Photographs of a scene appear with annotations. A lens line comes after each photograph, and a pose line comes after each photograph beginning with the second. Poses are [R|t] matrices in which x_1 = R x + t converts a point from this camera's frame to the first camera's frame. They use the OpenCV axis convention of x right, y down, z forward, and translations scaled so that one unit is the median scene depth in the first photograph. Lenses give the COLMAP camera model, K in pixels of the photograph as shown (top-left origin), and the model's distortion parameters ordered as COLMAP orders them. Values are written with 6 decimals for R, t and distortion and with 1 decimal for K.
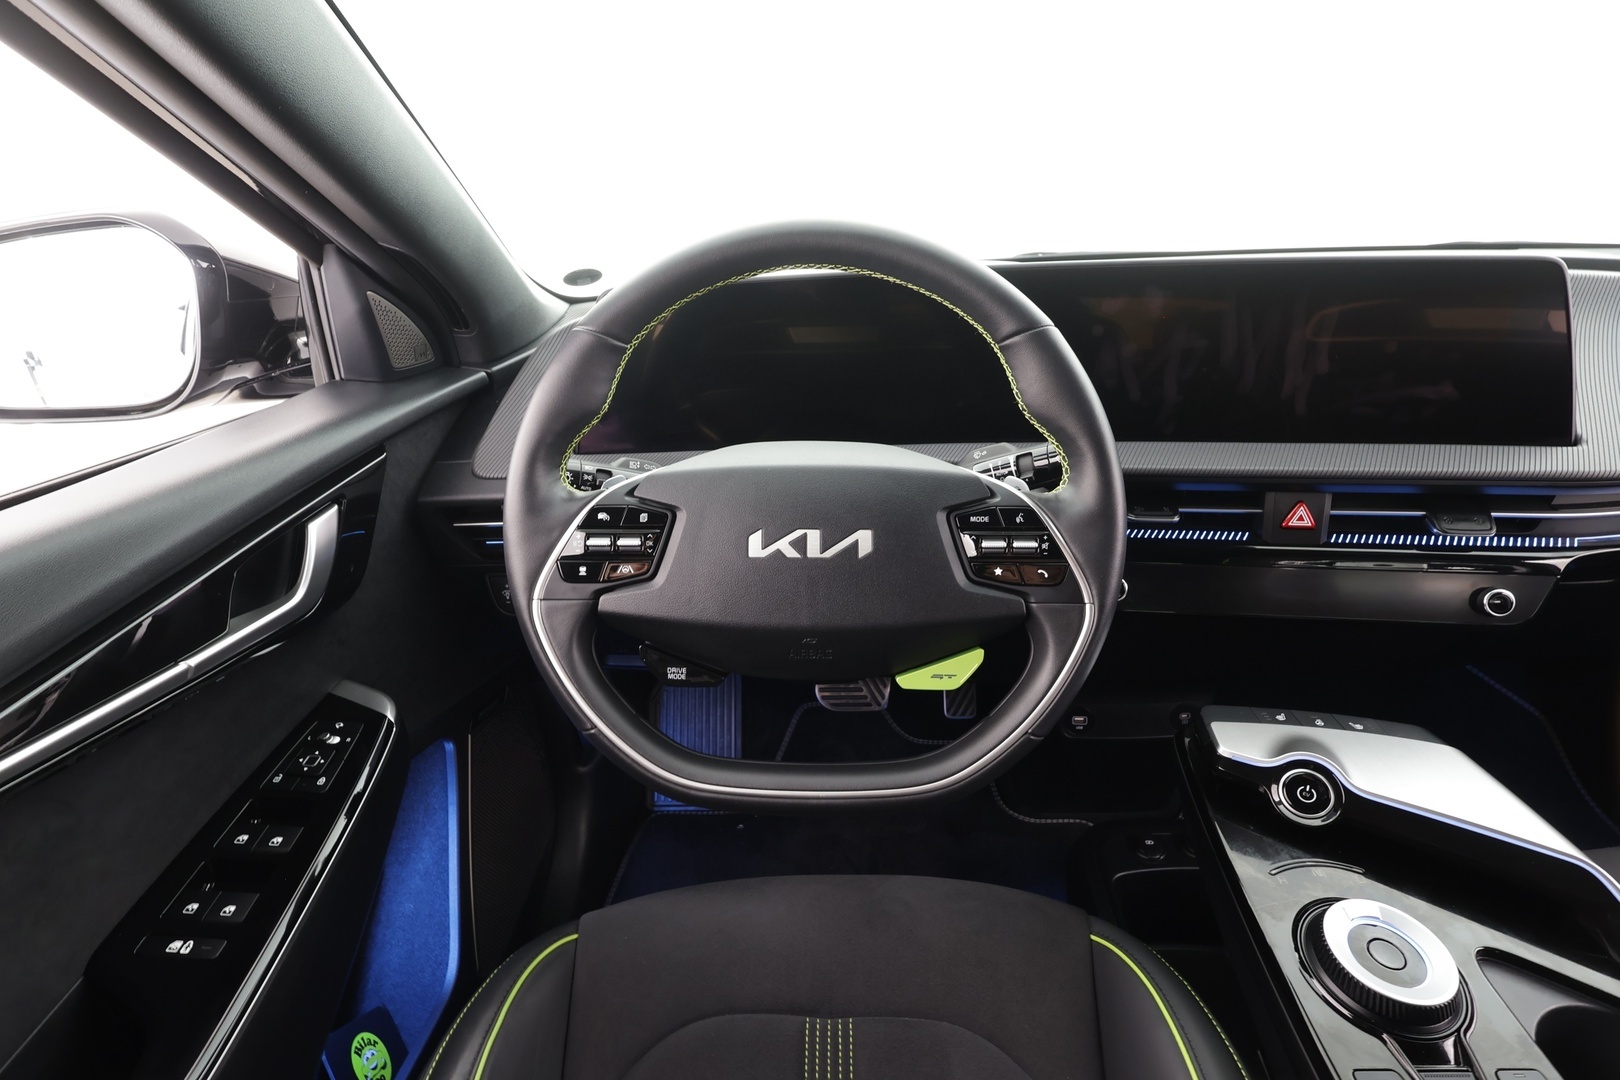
lens RADIAL K [[763.3, 0, 805.0], [0, 763.3, 542.9], [0, 0, 1]] dist [0.004173, 0.000357]
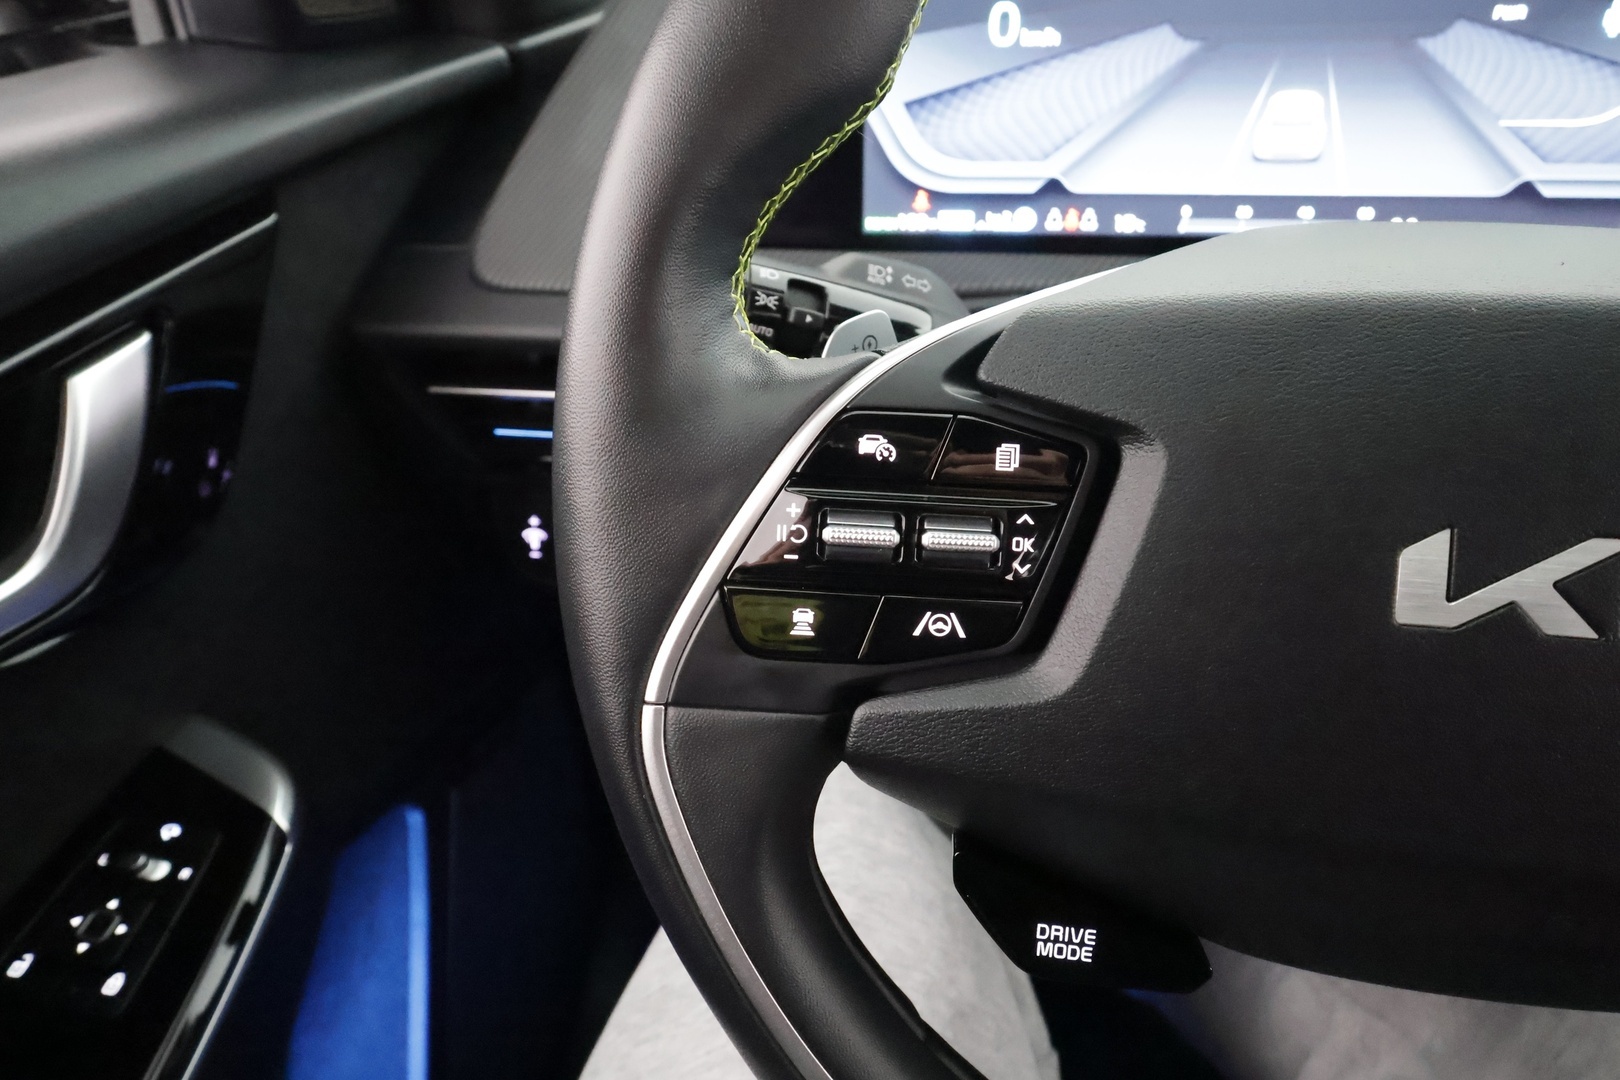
lens RADIAL K [[1085.8, 0, 805.4], [0, 1085.8, 531.5], [0, 0, 1]] dist [0.037437, 0.000937]
pose [[0.992430, 0.065950, -0.103601, -0.212692], [-0.051106, 0.988844, 0.139915, -0.052414], [0.111673, -0.133562, 0.984729, 0.494441]]
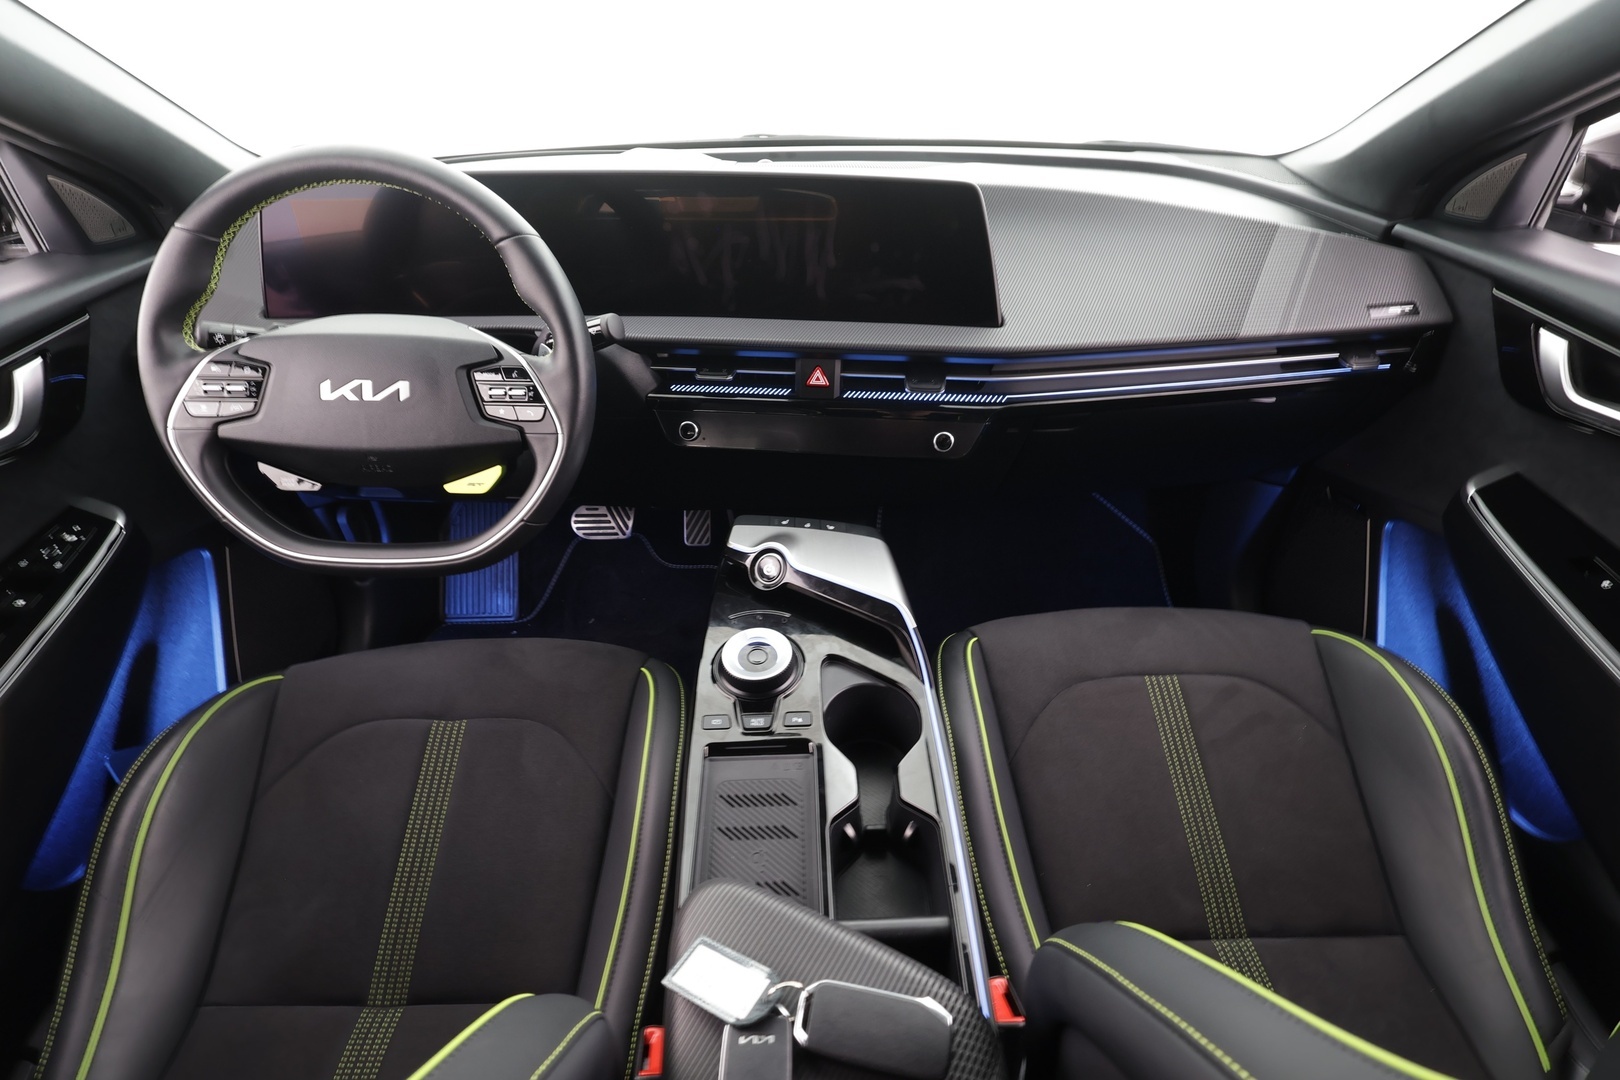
lens RADIAL K [[763.3, 0, 800.9], [0, 763.3, 541.8], [0, 0, 1]] dist [0.004173, 0.000357]
pose [[0.997555, -0.001726, 0.069866, 0.616580], [-0.010710, 0.984109, 0.177241, 0.014921], [-0.069061, -0.177556, 0.981685, -0.440693]]
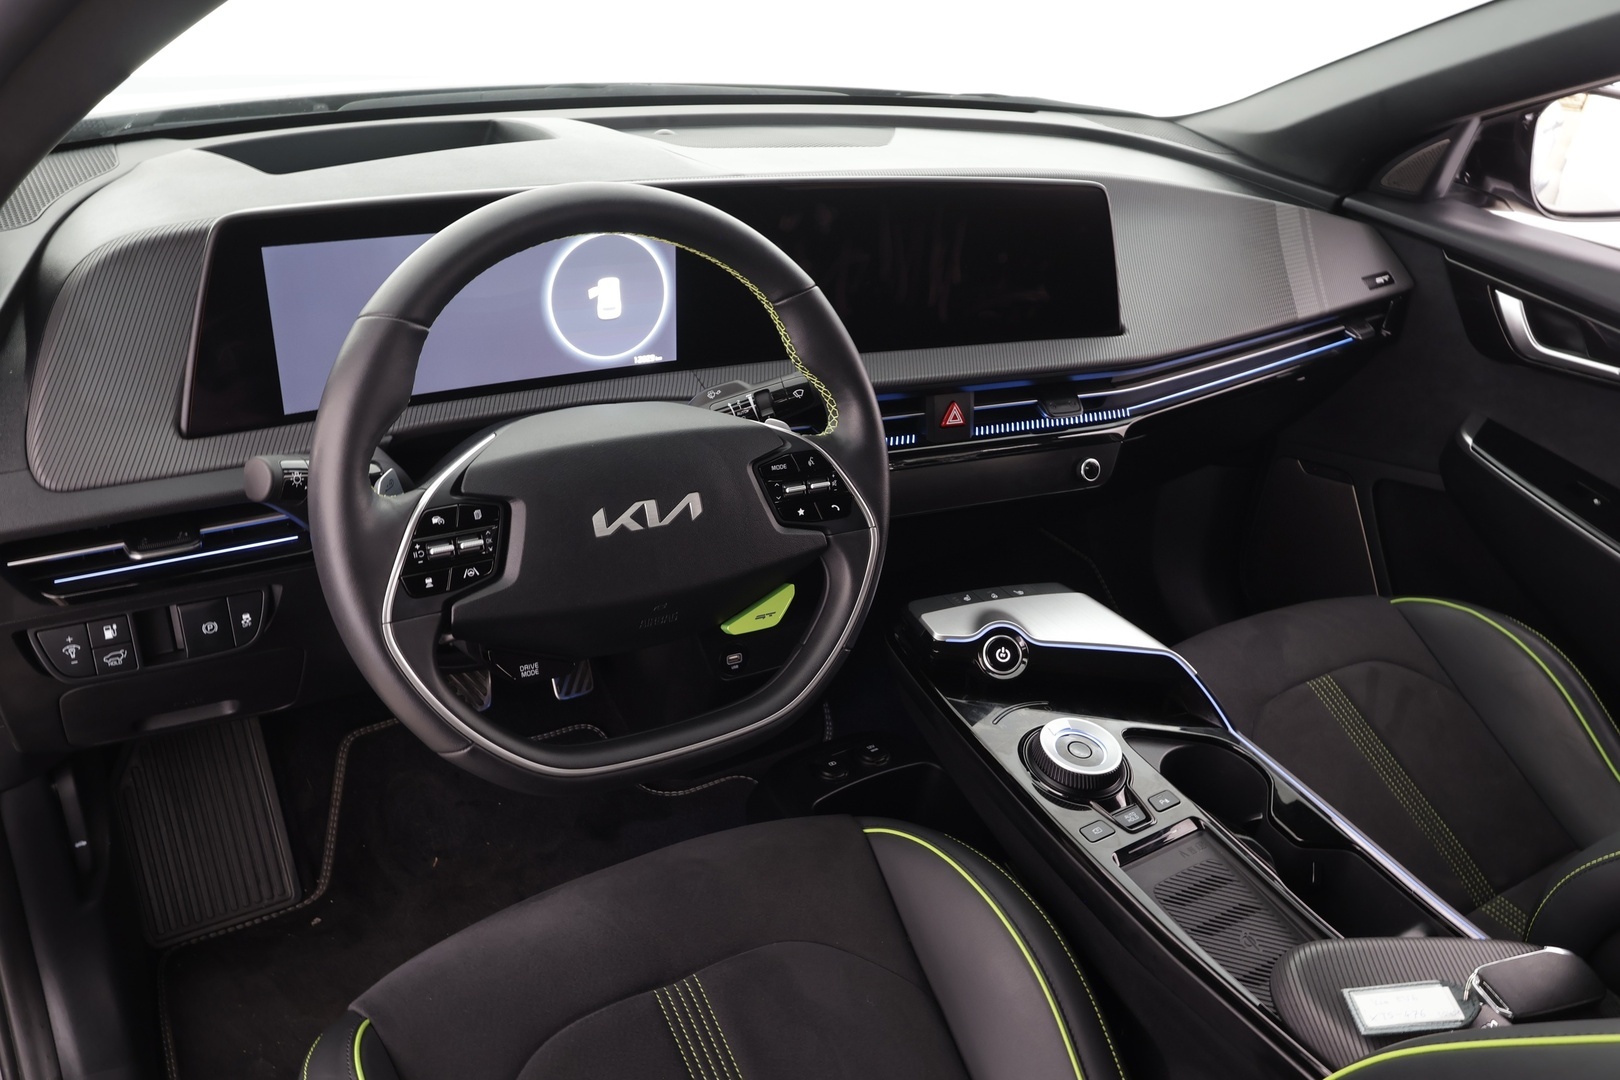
lens RADIAL K [[1285.3, 0, 839.7], [0, 1285.3, 547.7], [0, 0, 1]] dist [0.021577, -0.001978]
pose [[0.801537, -0.173029, 0.572364, -0.666368], [0.119409, 0.984254, 0.130326, -0.127044], [-0.585901, -0.036116, 0.809577, -0.464889]]
